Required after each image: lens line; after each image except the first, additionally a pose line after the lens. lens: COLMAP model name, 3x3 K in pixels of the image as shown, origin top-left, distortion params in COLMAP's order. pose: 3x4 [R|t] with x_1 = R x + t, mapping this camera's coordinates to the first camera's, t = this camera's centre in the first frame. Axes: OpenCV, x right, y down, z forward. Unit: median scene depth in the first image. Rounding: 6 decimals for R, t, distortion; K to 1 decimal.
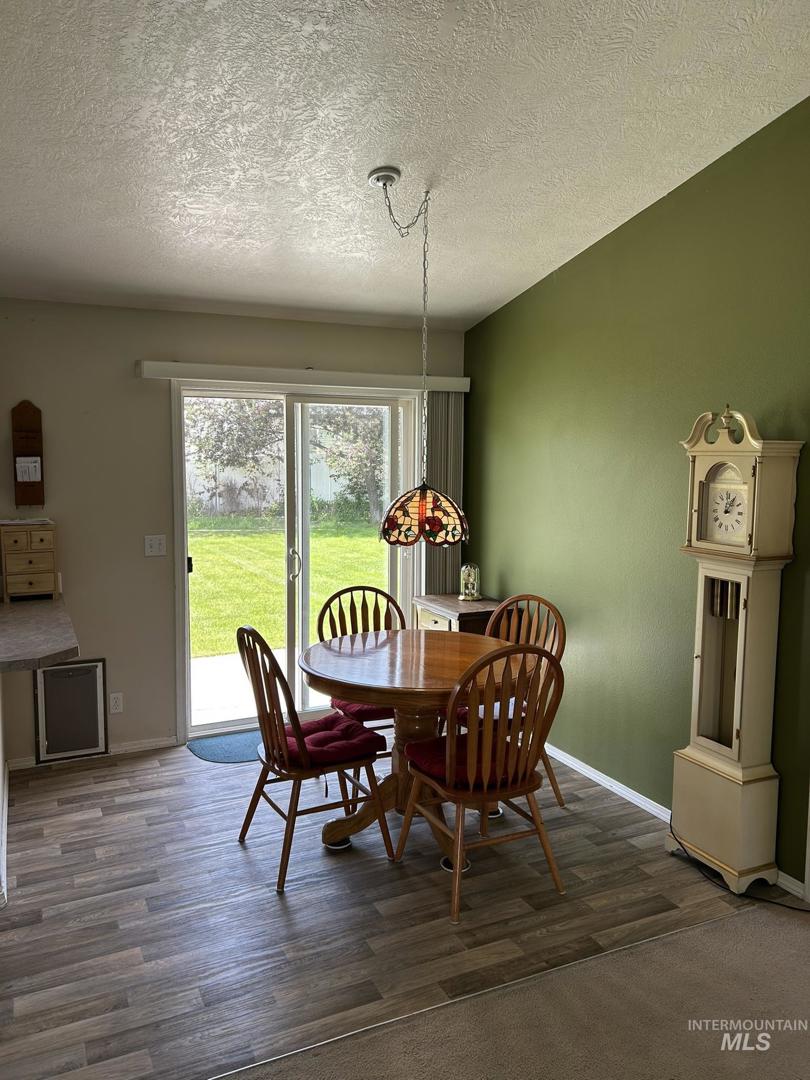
lens RADIAL K [[817.5, 0, 405.0], [0, 817.5, 540.0], [0, 0, 1]] dist [-0.005007, 0.000142]
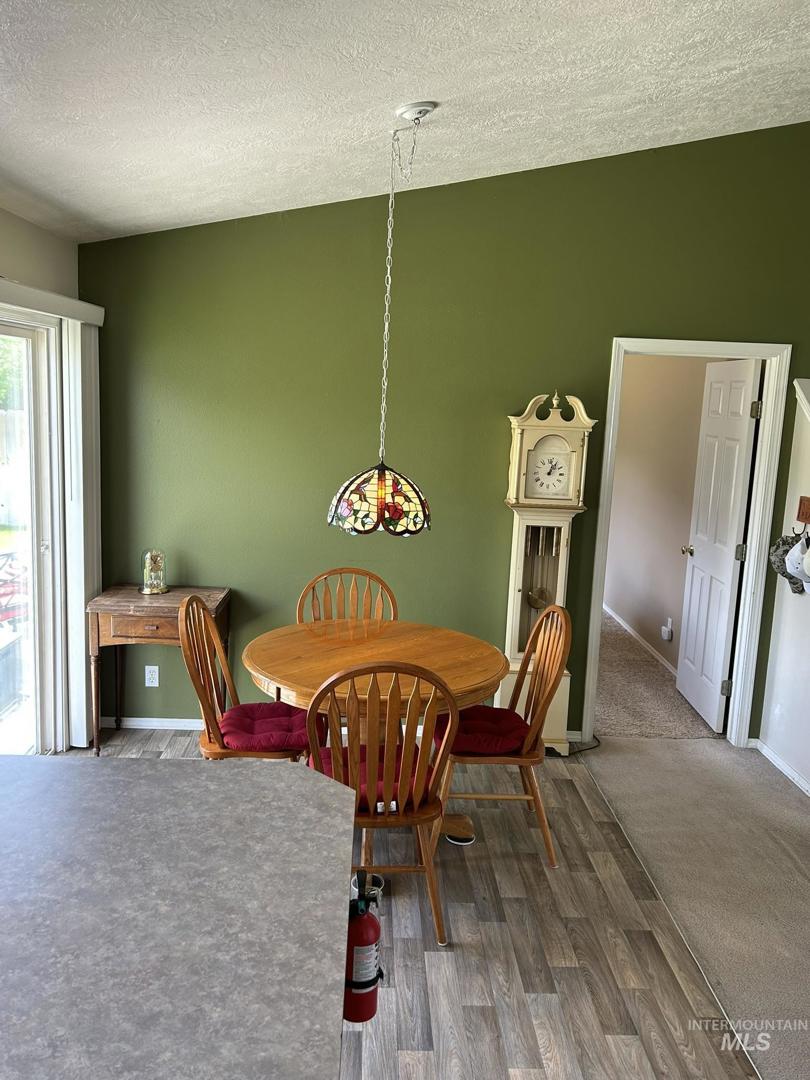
lens RADIAL K [[887.0, 0, 405.0], [0, 887.0, 540.0], [0, 0, 1]] dist [0.078045, -0.000377]
pose [[0.390813, -0.142209, 0.909418, -0.972531], [0.053646, 0.989833, 0.131730, -0.126661], [-0.918905, -0.002696, 0.394469, 0.653332]]
